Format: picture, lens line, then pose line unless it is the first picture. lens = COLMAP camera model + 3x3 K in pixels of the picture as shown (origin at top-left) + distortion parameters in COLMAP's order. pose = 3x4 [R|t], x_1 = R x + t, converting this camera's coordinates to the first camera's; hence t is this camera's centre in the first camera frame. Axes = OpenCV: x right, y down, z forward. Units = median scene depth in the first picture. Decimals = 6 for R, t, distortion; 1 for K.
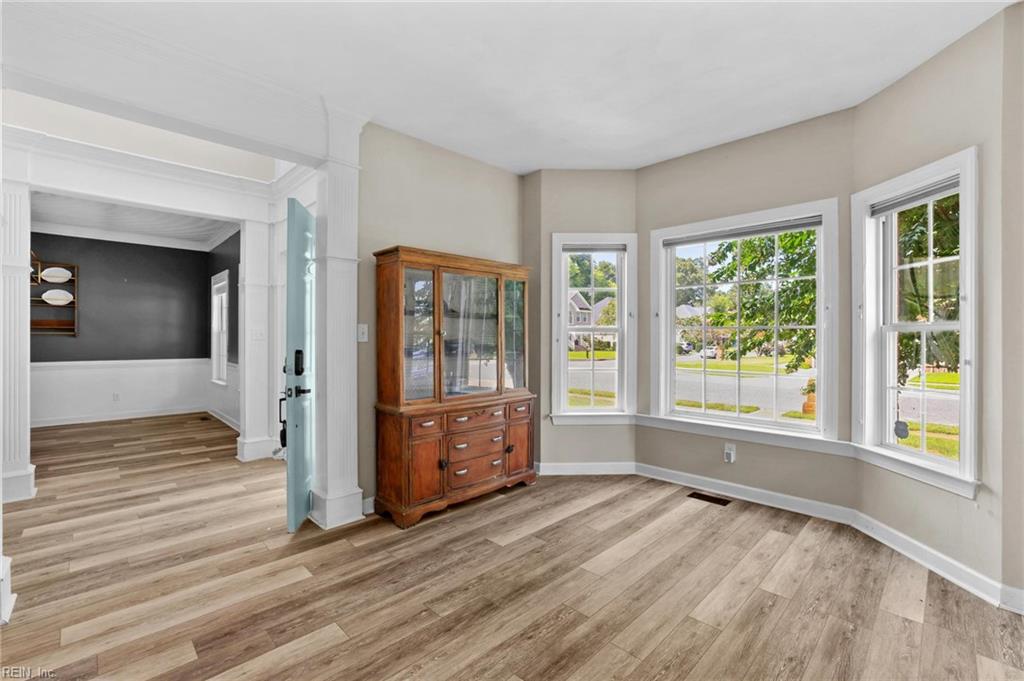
lens RADIAL K [[439.9, 0, 519.6], [0, 439.9, 340.3], [0, 0, 1]] dist [-0.020990, 0.001846]
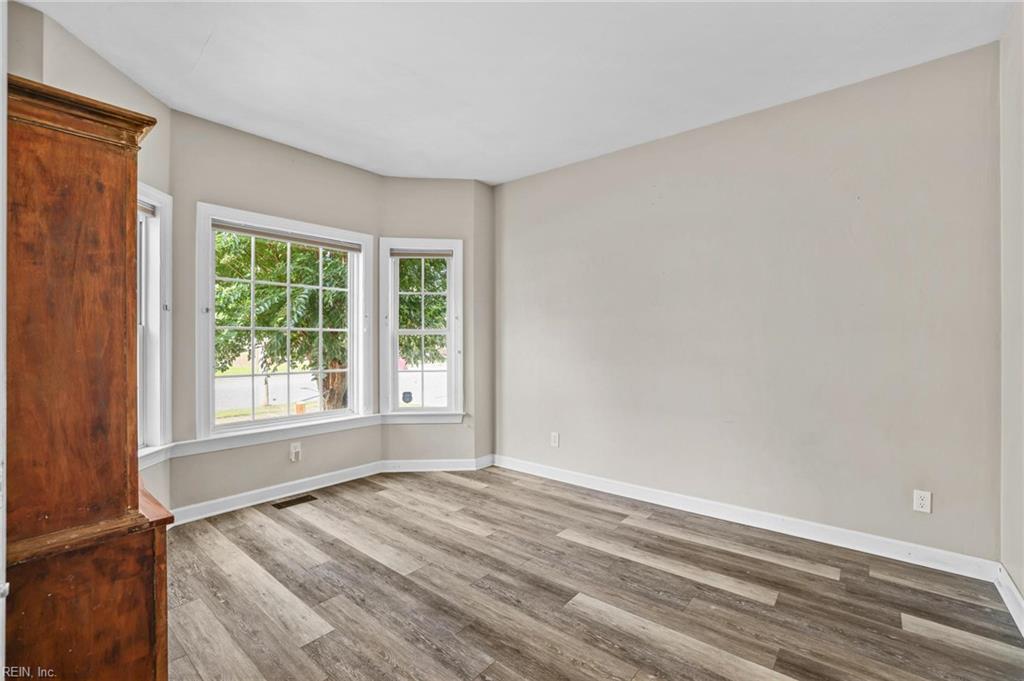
lens RADIAL K [[439.9, 0, 519.3], [0, 439.9, 338.1], [0, 0, 1]] dist [-0.020990, 0.001846]
pose [[-0.085190, 0.003364, 0.996359, -0.737371], [0.005625, 0.999980, -0.002896, -0.001698], [-0.996349, 0.005358, -0.085207, 0.721154]]
